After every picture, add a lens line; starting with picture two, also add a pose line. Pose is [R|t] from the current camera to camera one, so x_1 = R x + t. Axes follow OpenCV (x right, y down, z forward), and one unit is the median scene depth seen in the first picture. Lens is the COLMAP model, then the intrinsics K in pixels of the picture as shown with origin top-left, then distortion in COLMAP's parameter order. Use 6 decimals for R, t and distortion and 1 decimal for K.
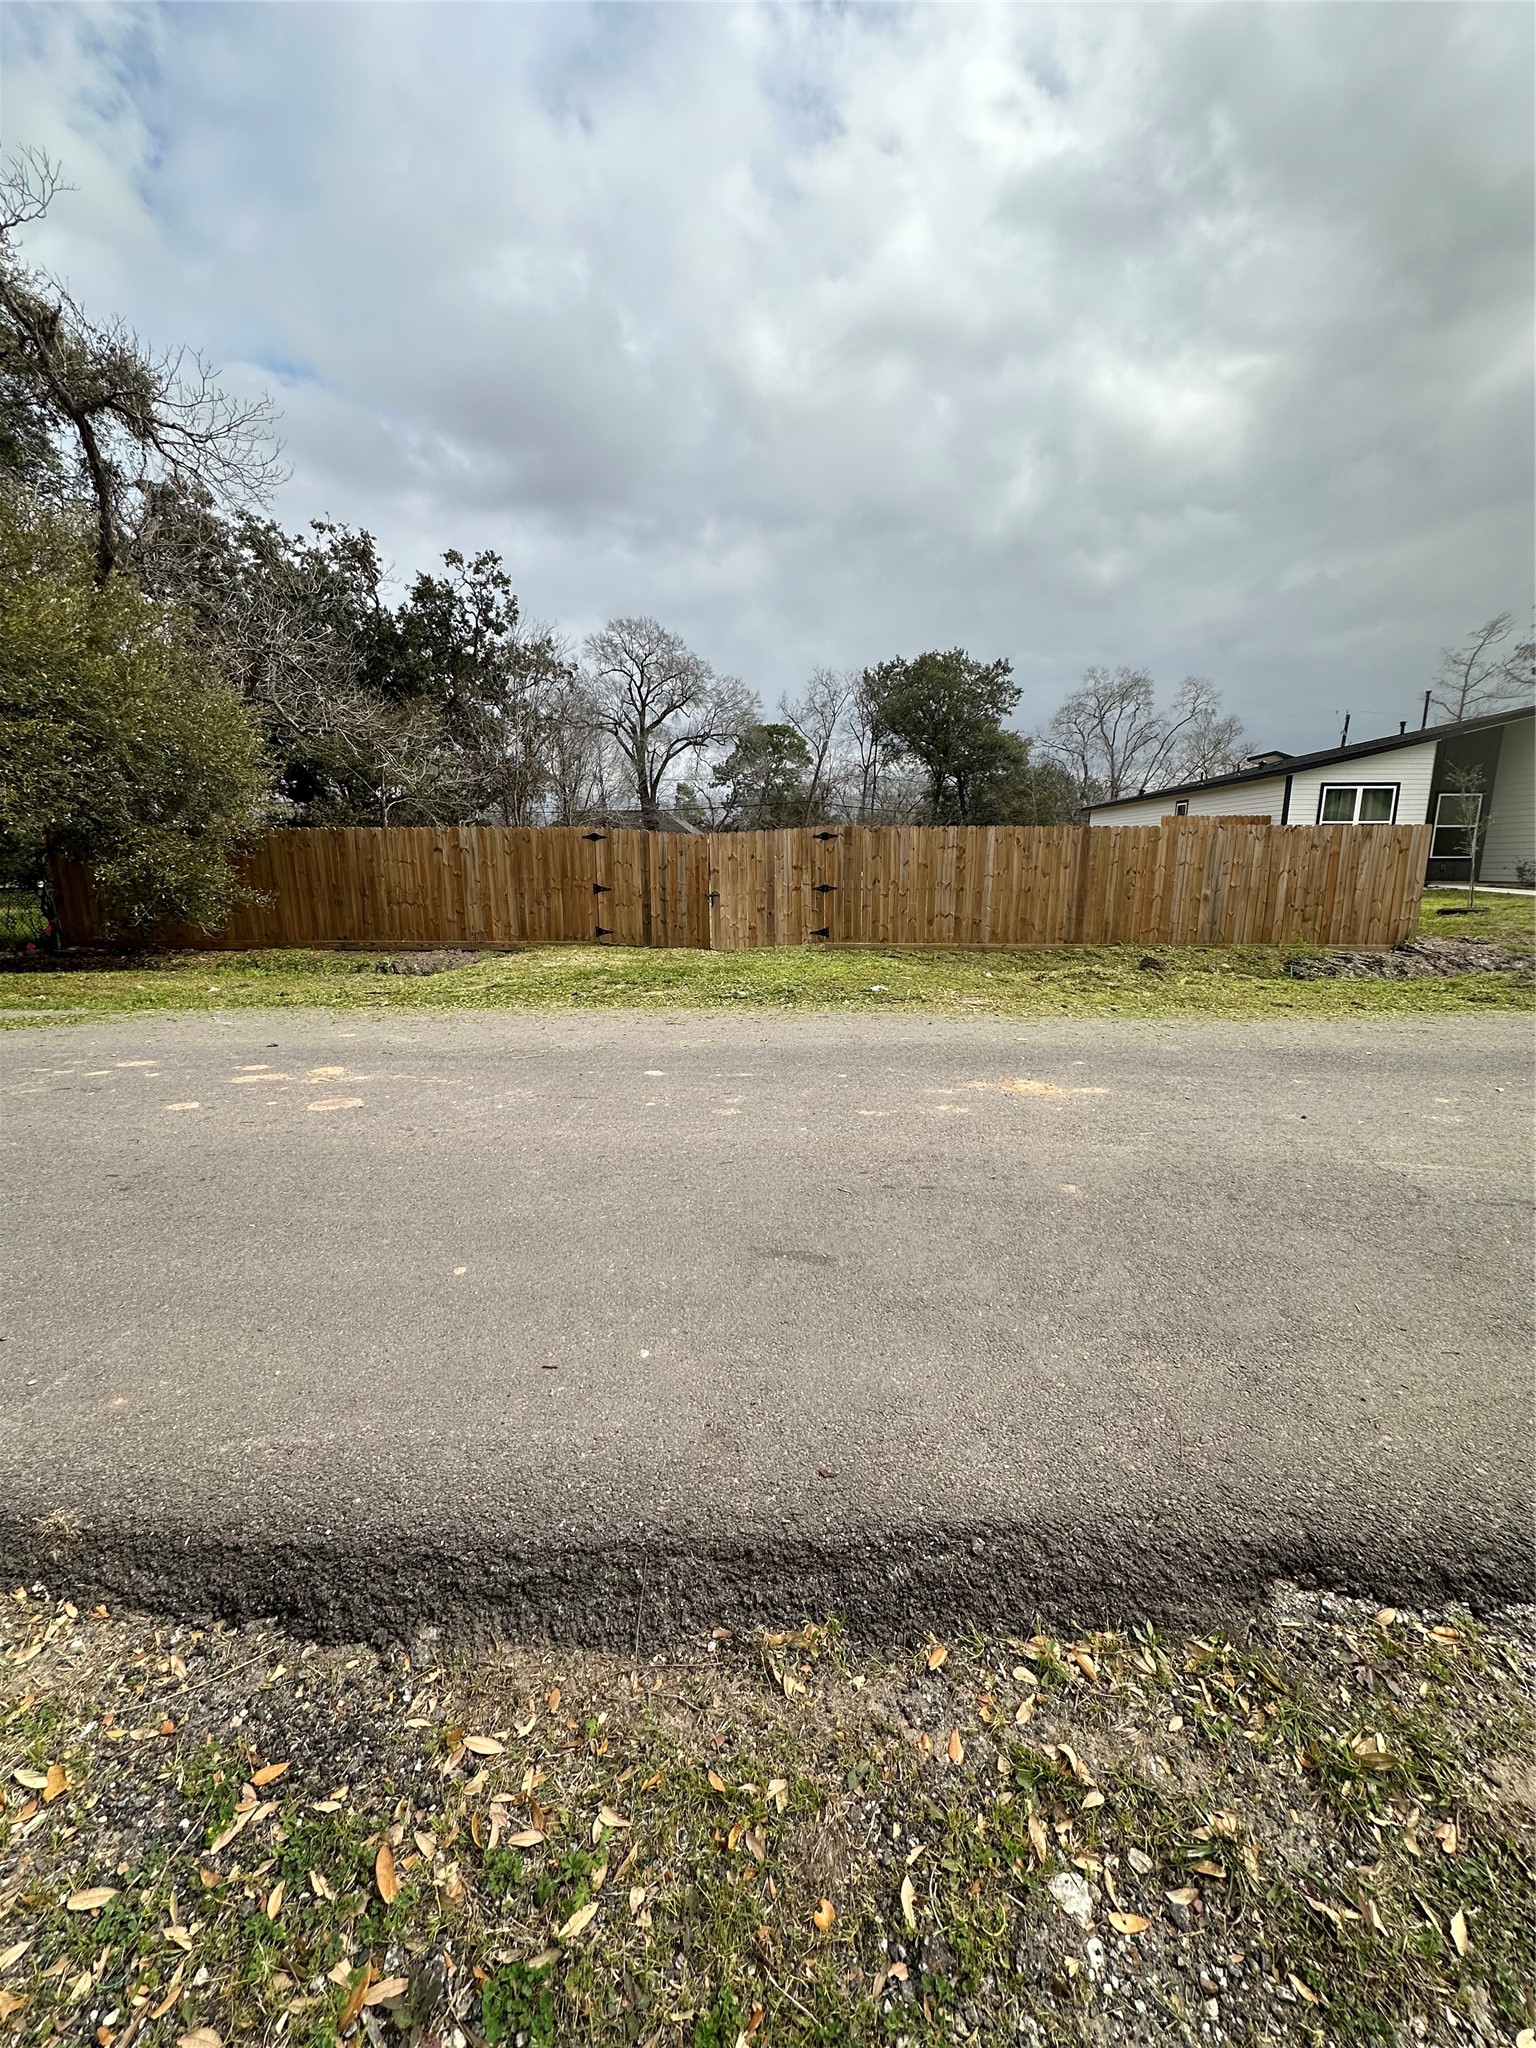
lens RADIAL K [[819.4, 0, 777.8], [0, 819.4, 1022.3], [0, 0, 1]] dist [0.000390, 0.000039]
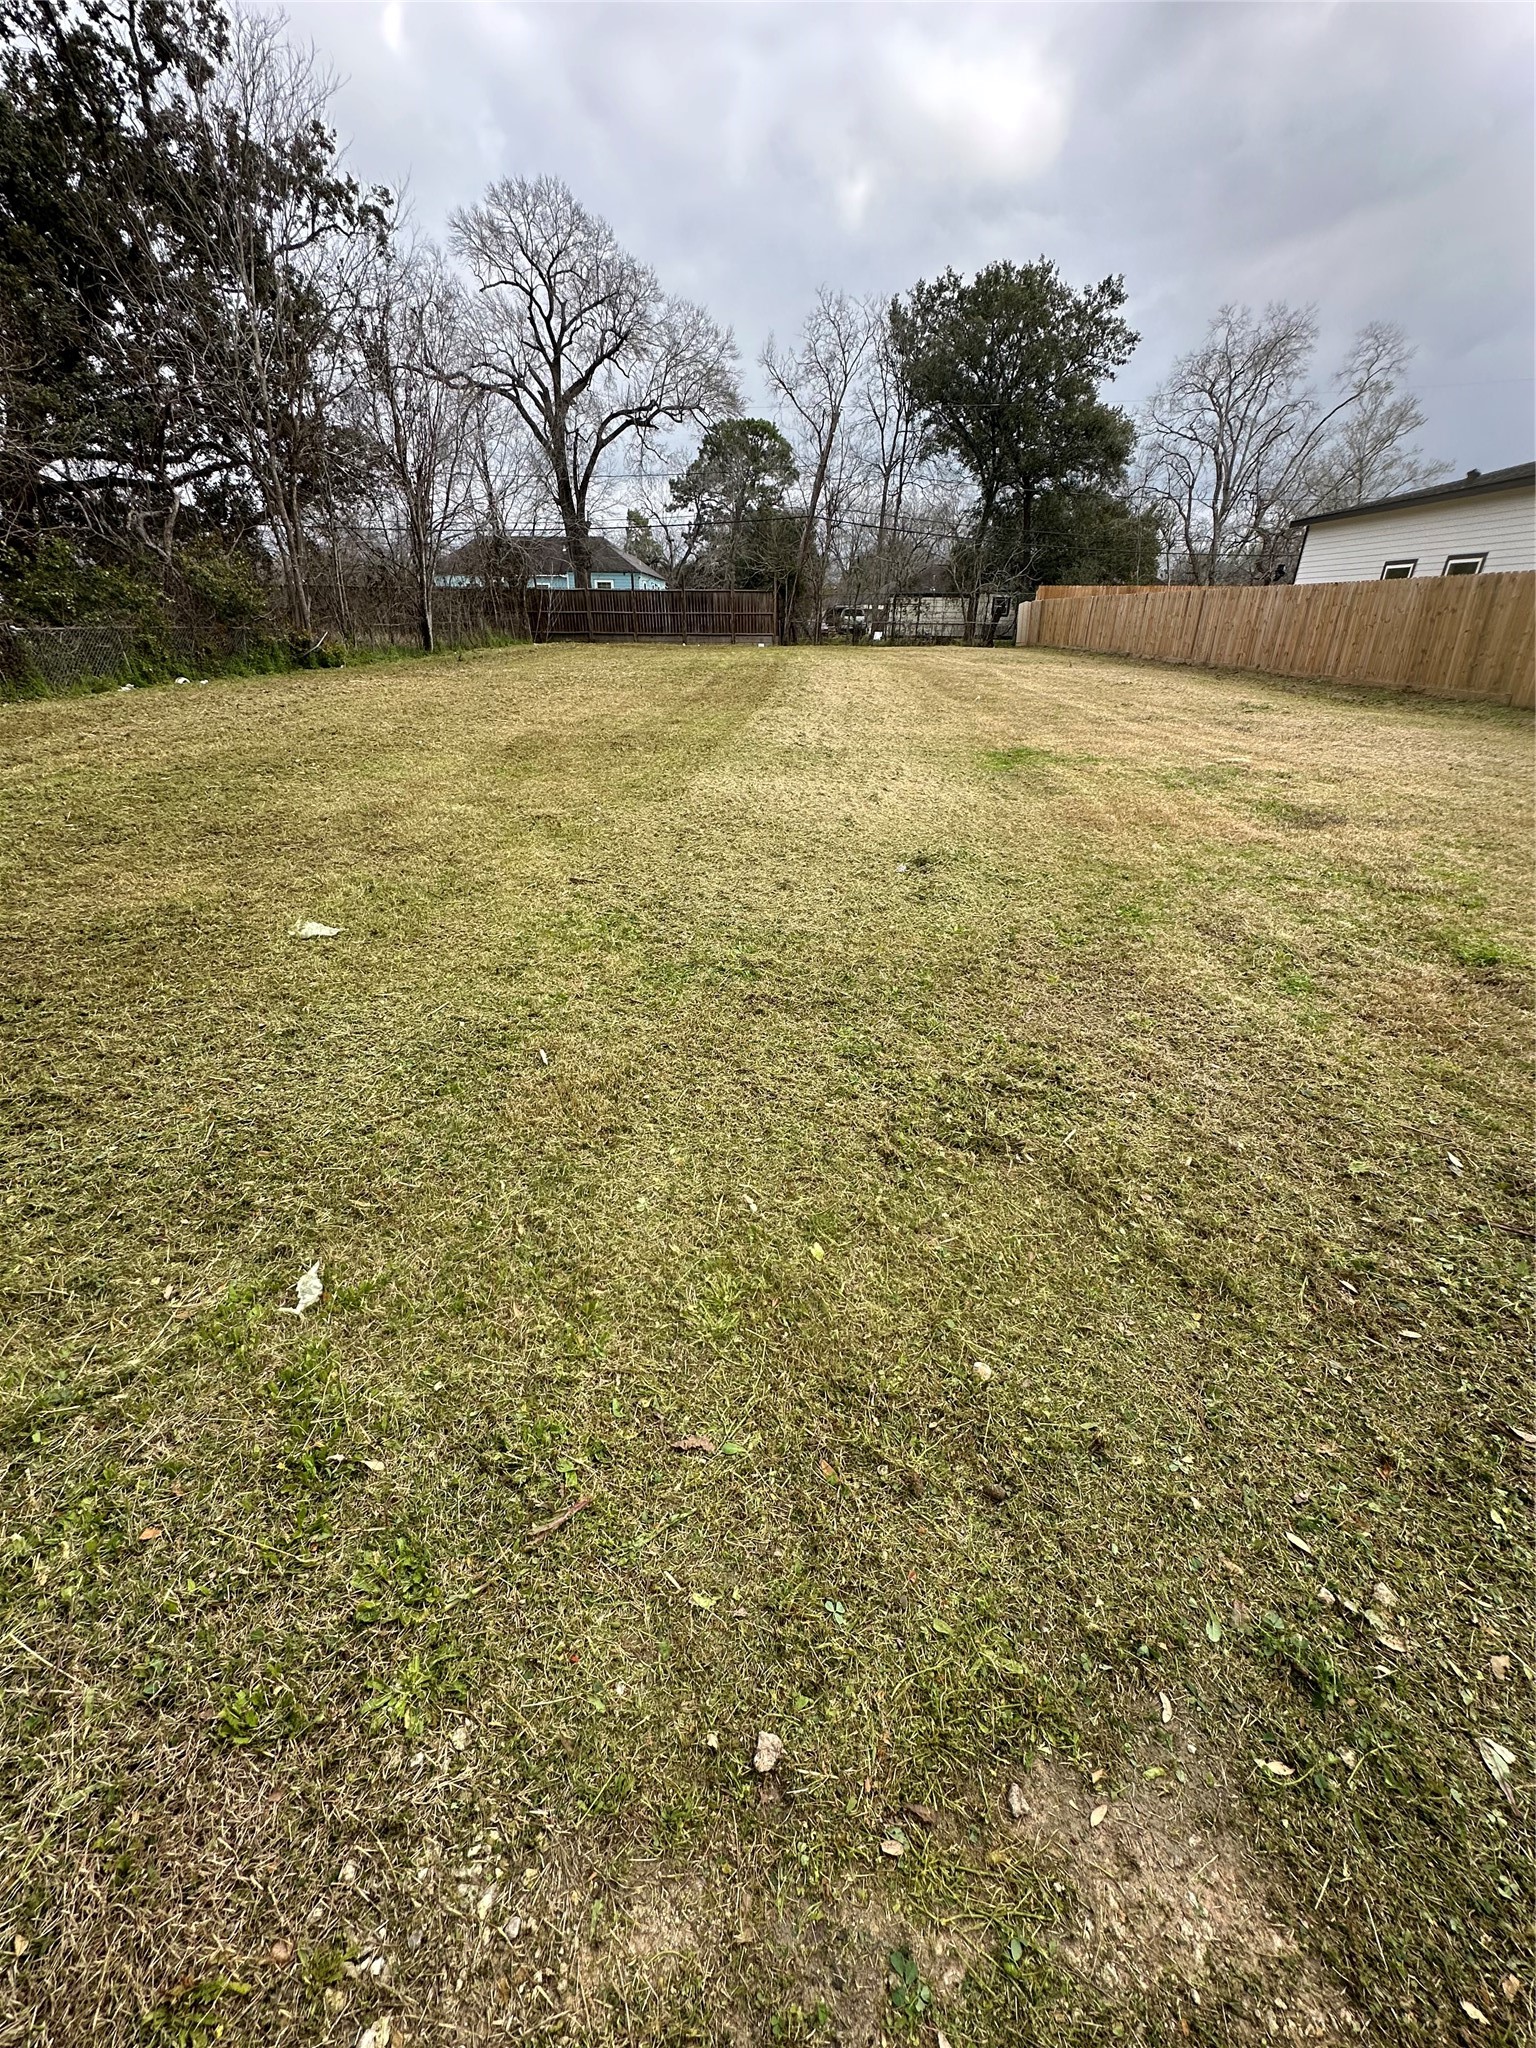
lens RADIAL K [[819.4, 0, 766.4], [0, 819.4, 1005.5], [0, 0, 1]] dist [0.000390, 0.000039]
pose [[0.999734, 0.000288, 0.023055, -0.049548], [-0.005958, 0.969193, 0.246230, -0.189845], [-0.022274, -0.246302, 0.968937, 1.027338]]
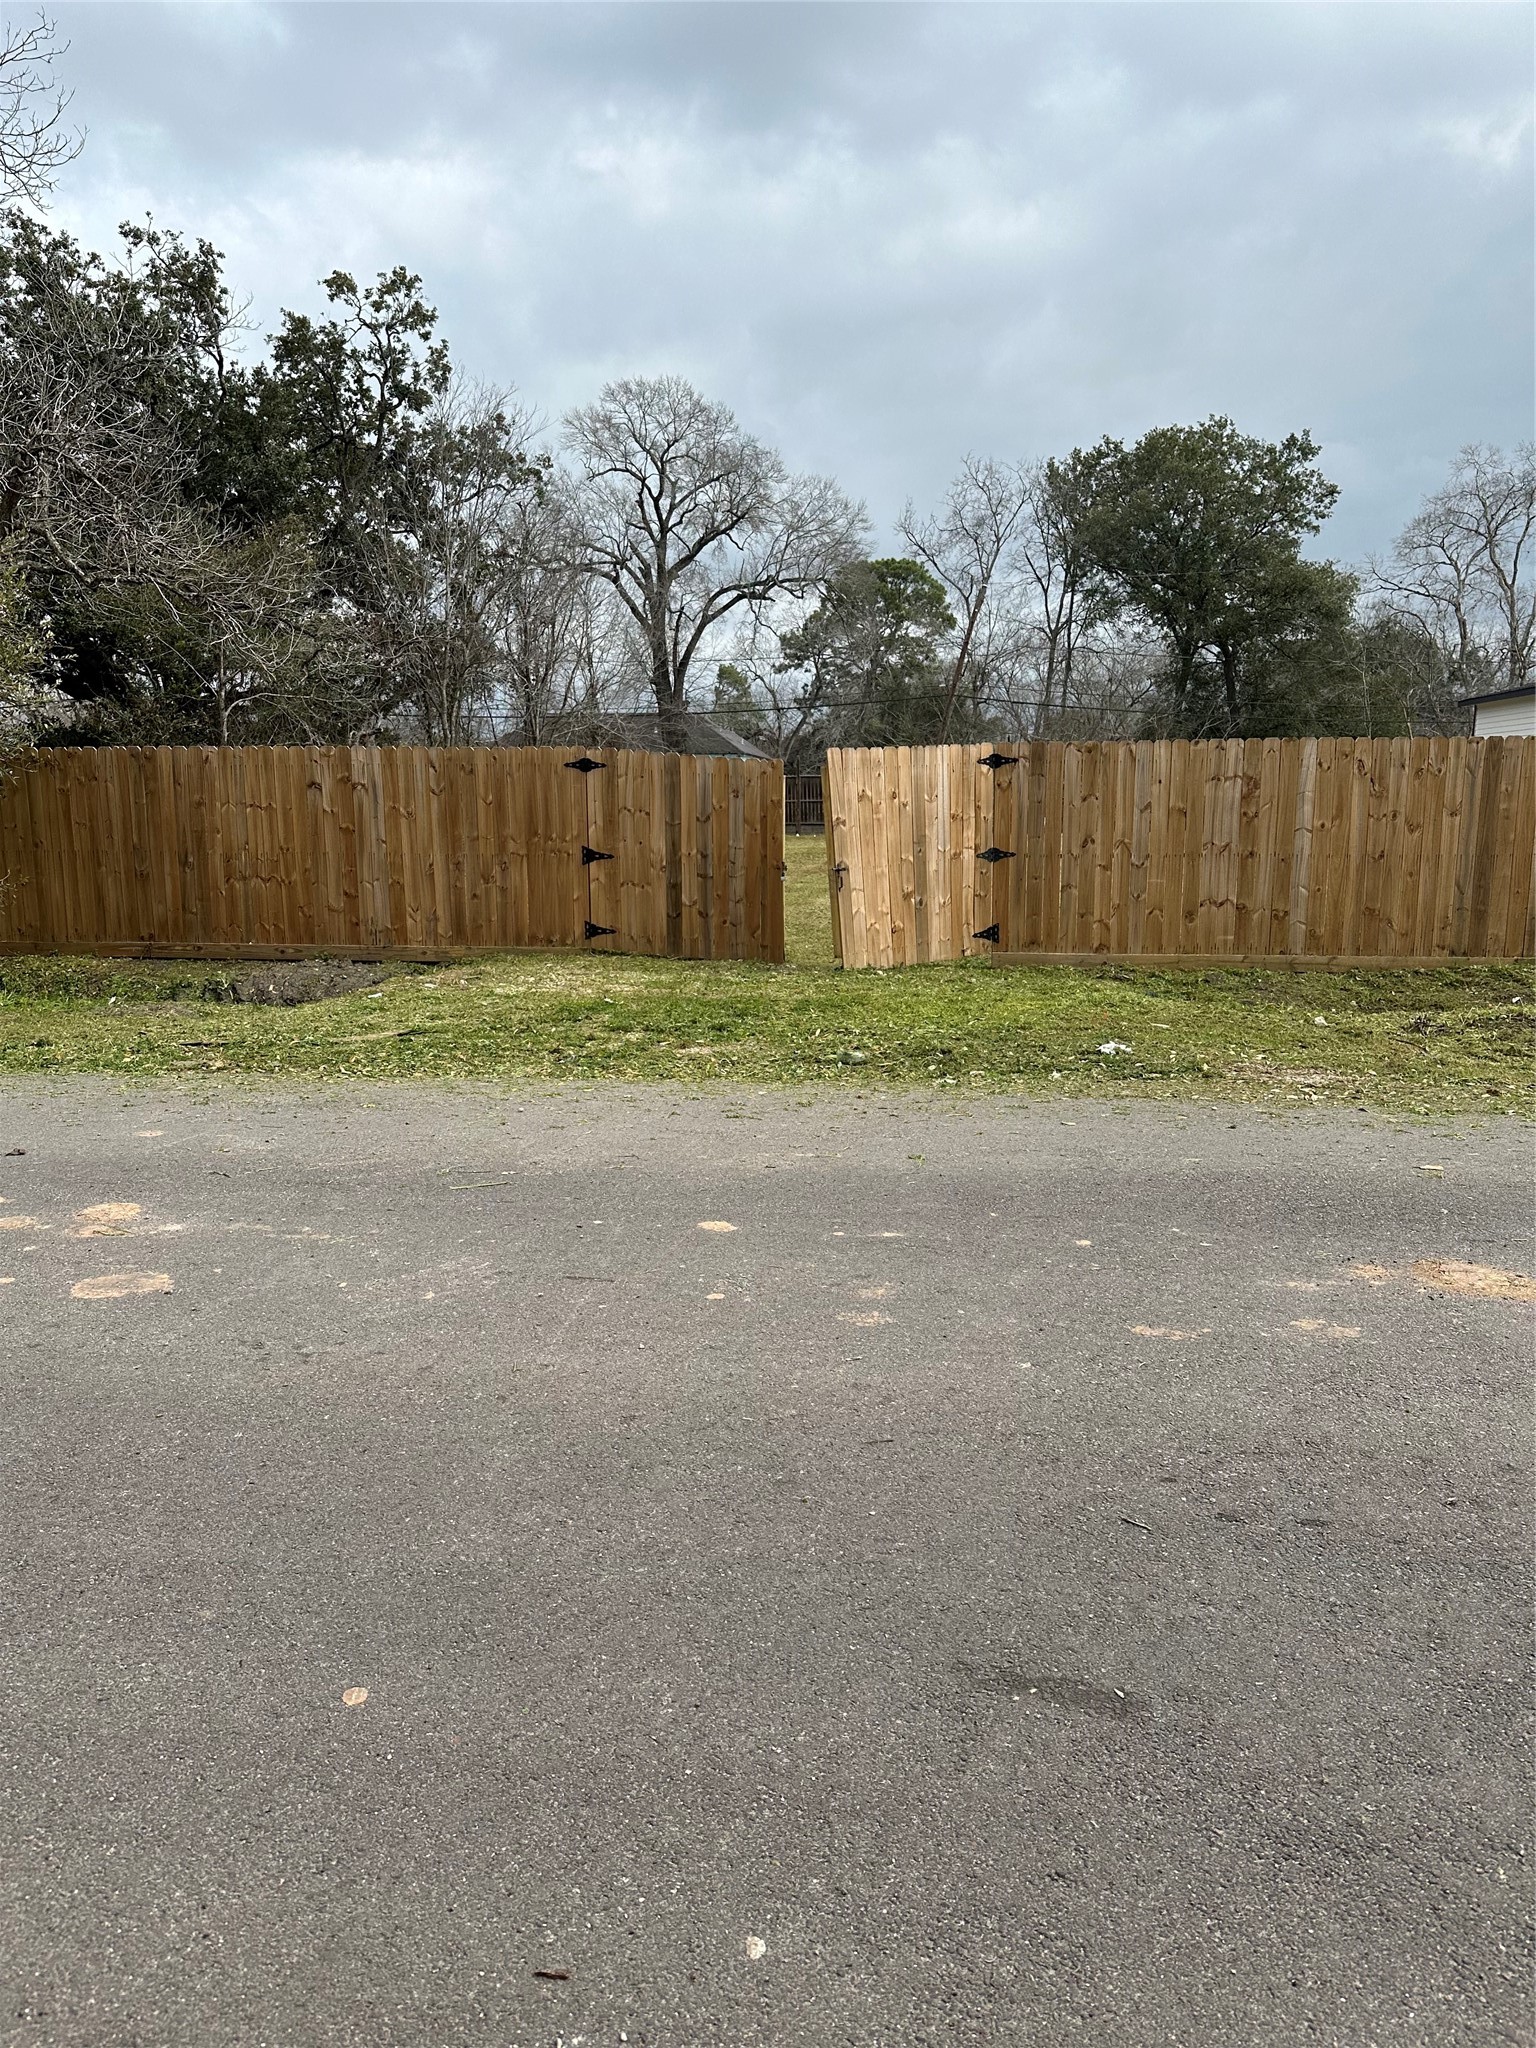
lens RADIAL K [[1434.0, 0, 773.0], [0, 1434.0, 1031.2], [0, 0, 1]] dist [0.061405, -0.057968]
pose [[0.996806, 0.009904, -0.079248, -0.014185], [-0.012524, 0.999389, -0.032641, -0.011135], [0.078877, 0.033529, 0.996320, 0.027888]]
